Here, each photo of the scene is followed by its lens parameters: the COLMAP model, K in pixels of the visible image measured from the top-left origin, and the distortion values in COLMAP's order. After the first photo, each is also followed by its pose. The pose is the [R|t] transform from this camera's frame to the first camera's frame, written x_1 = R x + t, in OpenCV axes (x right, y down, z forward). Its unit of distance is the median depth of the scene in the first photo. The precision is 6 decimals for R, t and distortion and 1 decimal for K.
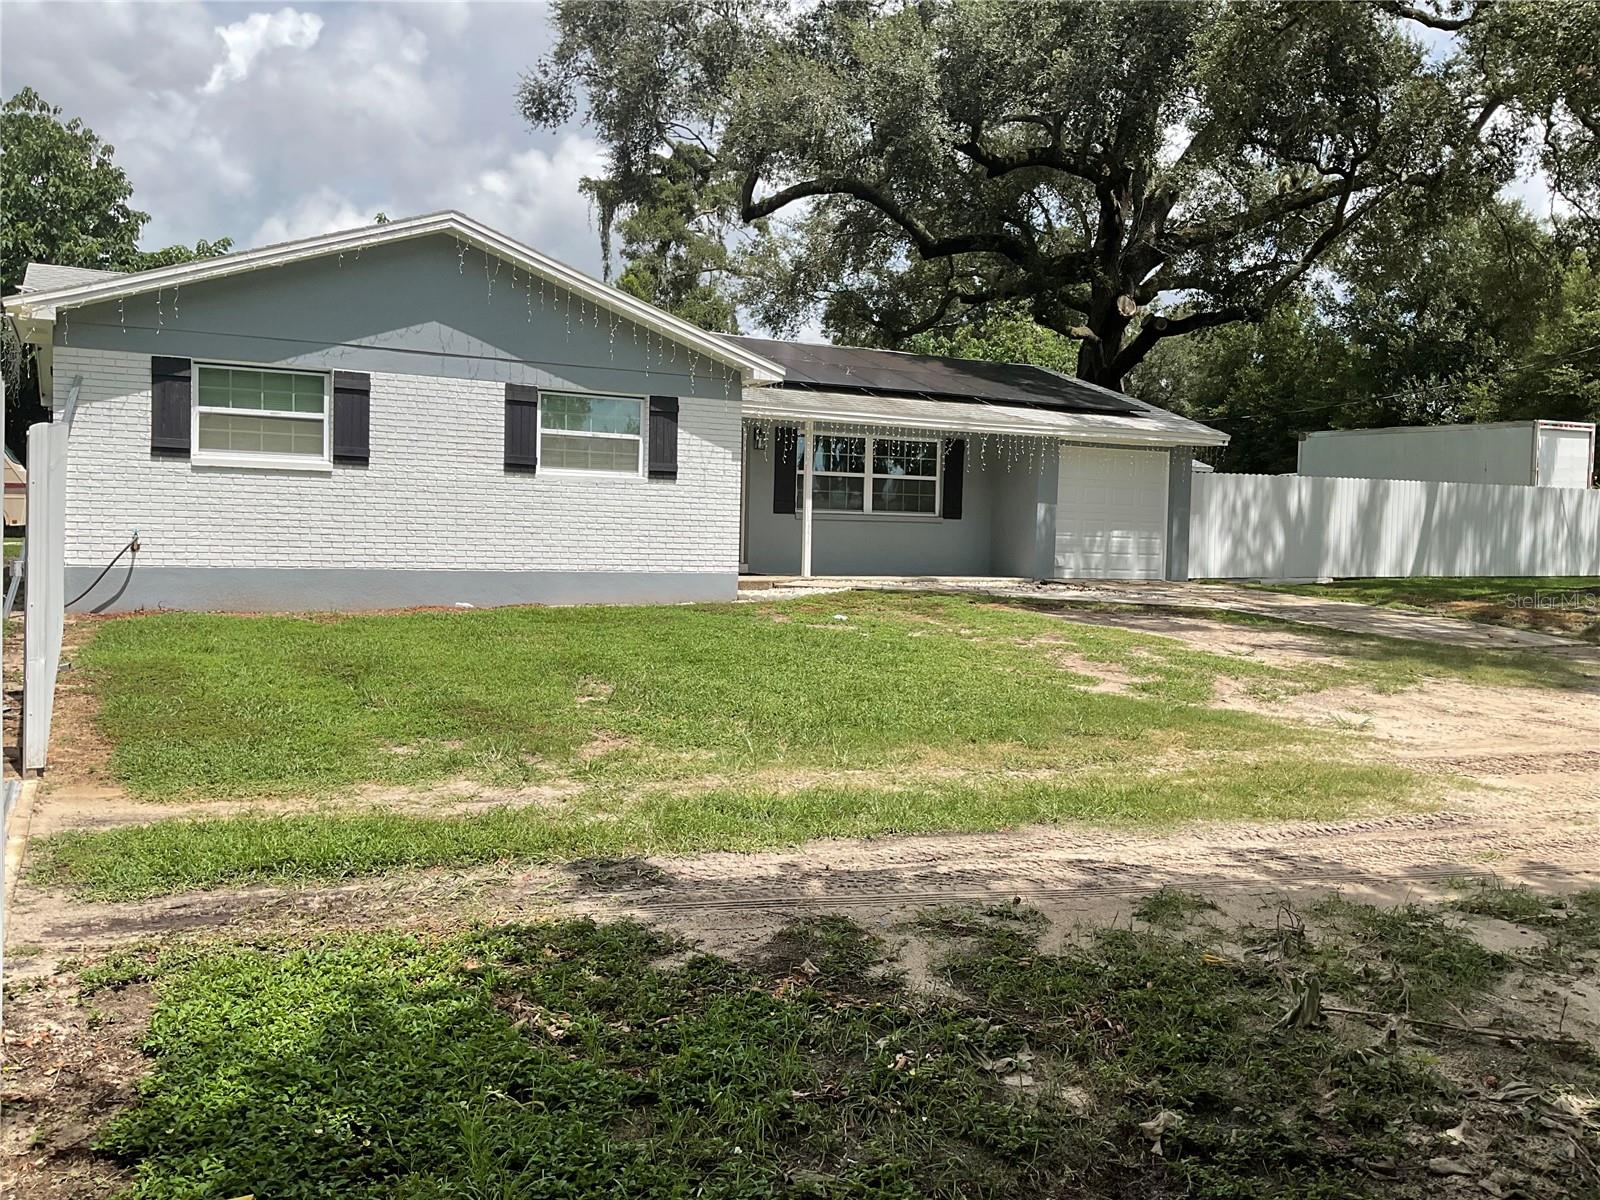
lens RADIAL K [[1325.0, 0, 799.8], [0, 1325.0, 599.5], [0, 0, 1]] dist [0.083178, -0.150558]
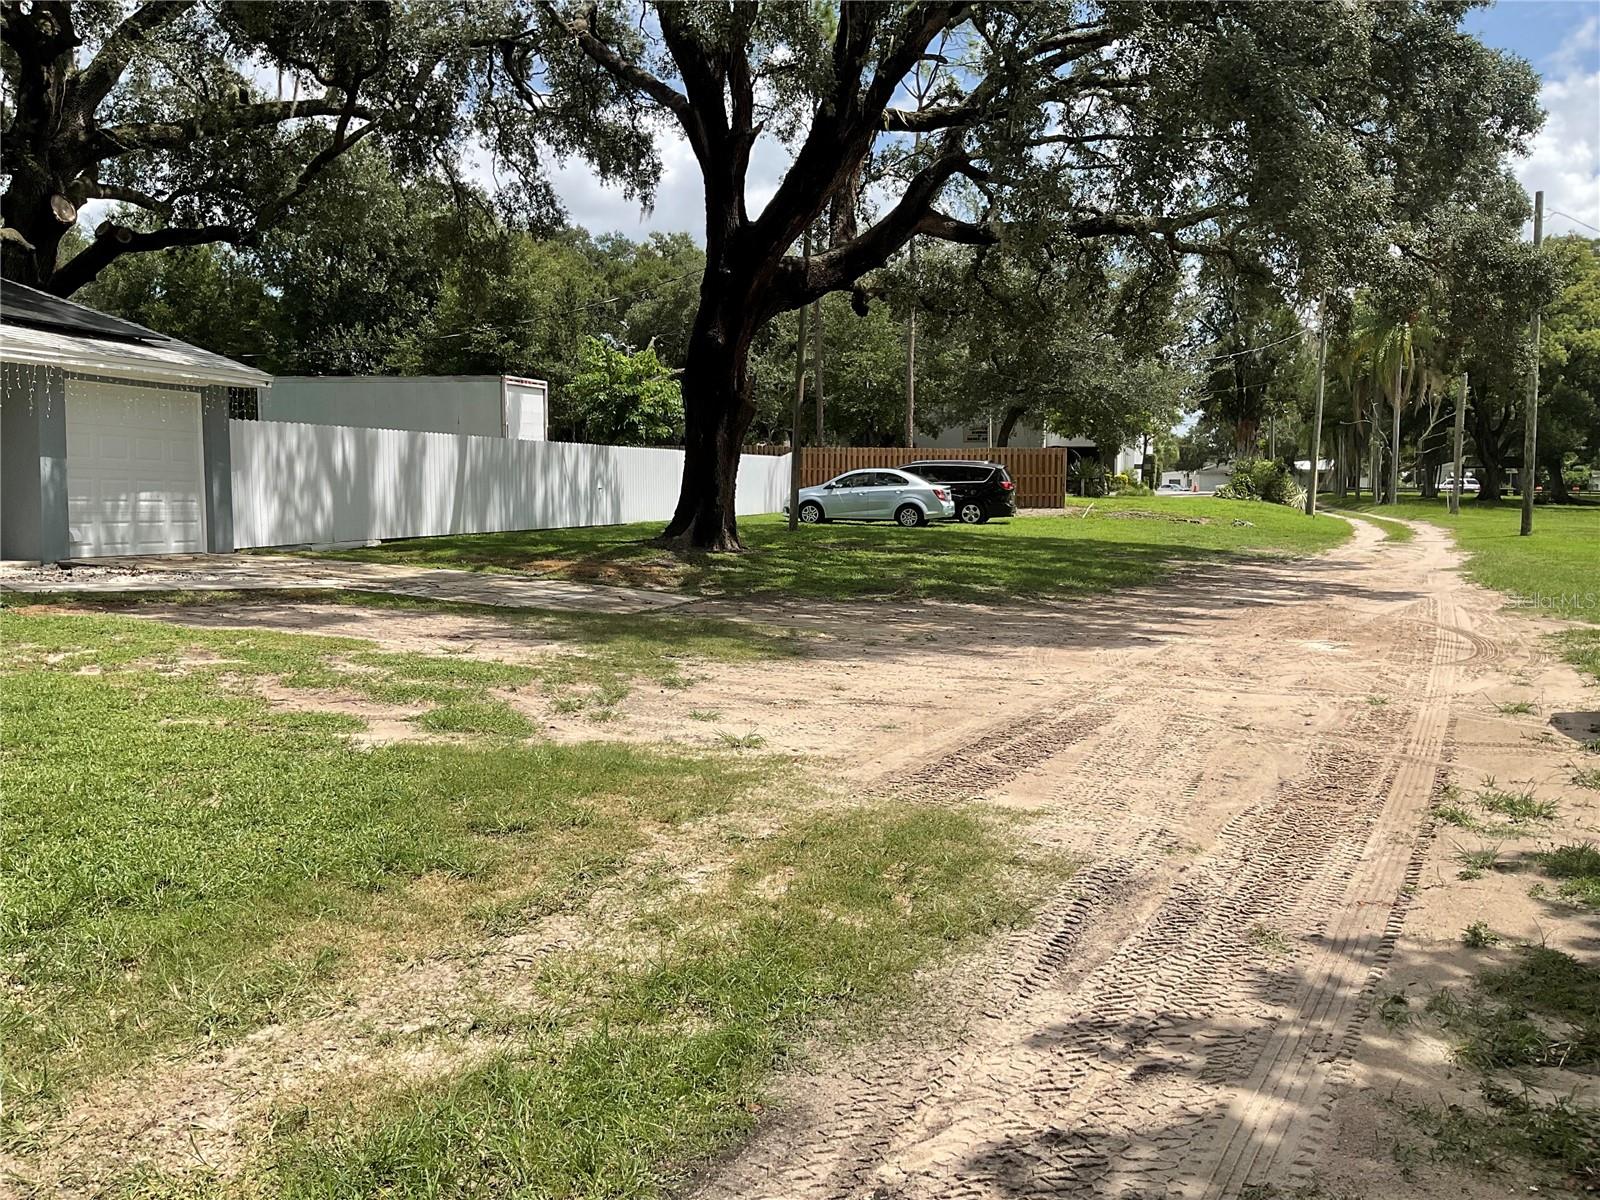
lens RADIAL K [[1325.0, 0, 805.1], [0, 1325.0, 602.5], [0, 0, 1]] dist [0.083178, -0.150558]
pose [[0.696938, -0.078612, 0.712809, -0.069473], [0.049895, 0.996880, 0.061157, -0.020380], [-0.715393, -0.007057, 0.698687, 0.221261]]
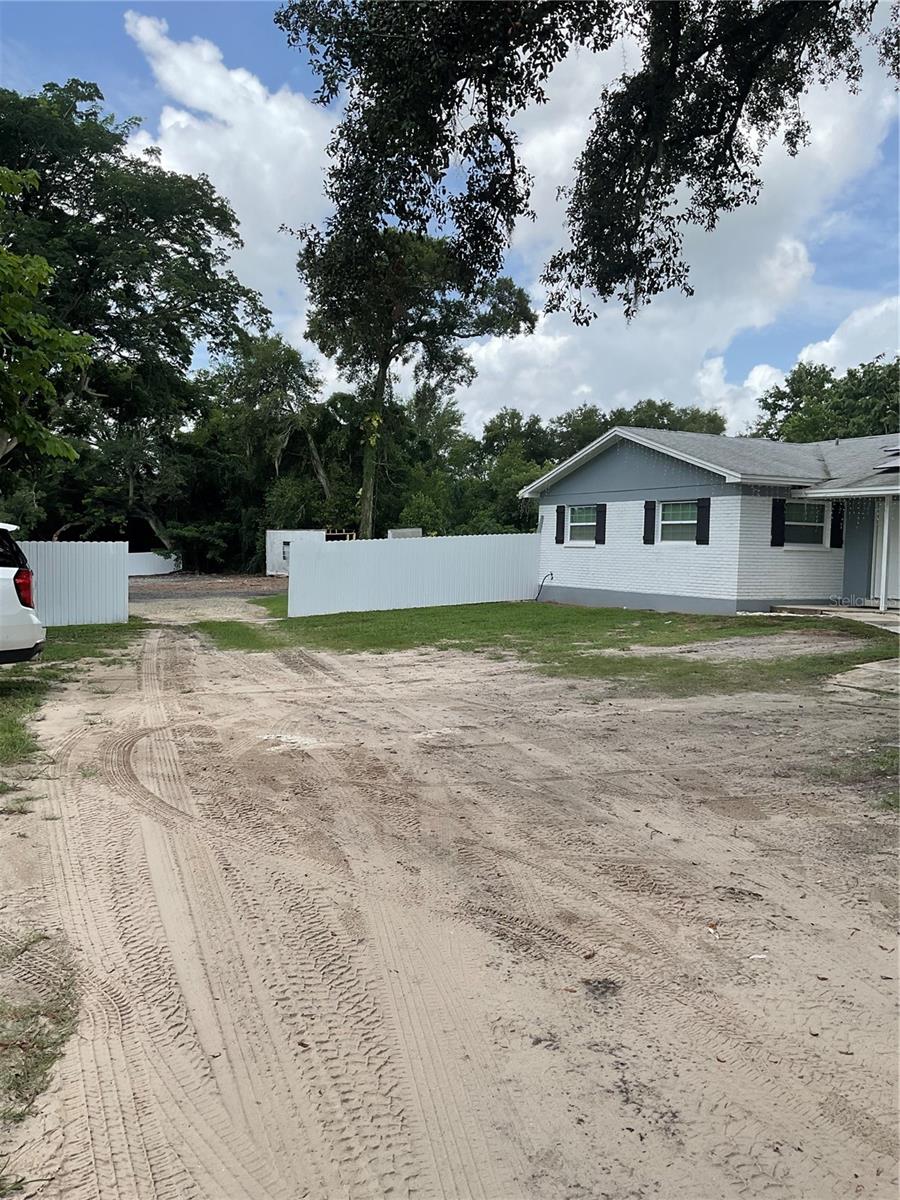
lens RADIAL K [[993.7, 0, 472.2], [0, 993.7, 621.7], [0, 0, 1]] dist [0.083178, -0.150558]
pose [[0.027164, 0.045754, -0.998583, 1.109696], [-0.071175, 0.996505, 0.043723, -0.022742], [0.997094, 0.069887, 0.030326, 0.604991]]
